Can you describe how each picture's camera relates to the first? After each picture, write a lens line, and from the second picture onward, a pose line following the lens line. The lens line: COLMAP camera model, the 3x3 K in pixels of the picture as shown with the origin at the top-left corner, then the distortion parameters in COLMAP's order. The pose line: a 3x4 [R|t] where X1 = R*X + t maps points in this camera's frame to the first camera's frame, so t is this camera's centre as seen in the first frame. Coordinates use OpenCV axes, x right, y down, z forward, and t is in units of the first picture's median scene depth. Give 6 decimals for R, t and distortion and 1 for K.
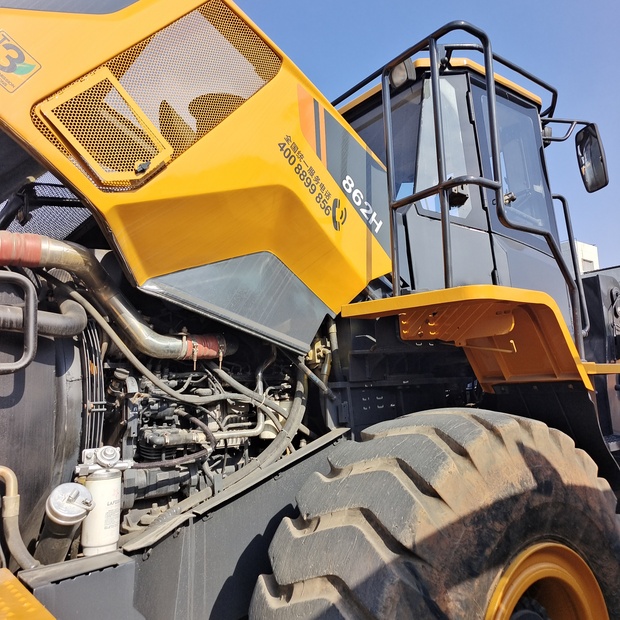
lens RADIAL K [[581.1, 0, 293.7], [0, 581.1, 294.1], [0, 0, 1]] dist [0.032617, 0.016534]
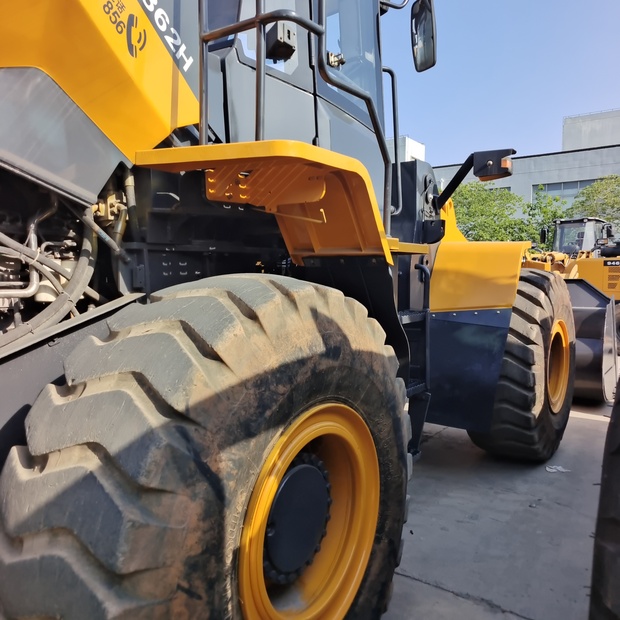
lens RADIAL K [[581.1, 0, 293.7], [0, 581.1, 294.1], [0, 0, 1]] dist [0.032617, 0.016534]
pose [[0.961506, 0.031745, 0.272943, 0.076447], [-0.084861, 0.979054, 0.185073, 0.046102], [-0.261351, -0.201111, 0.944060, 0.084714]]
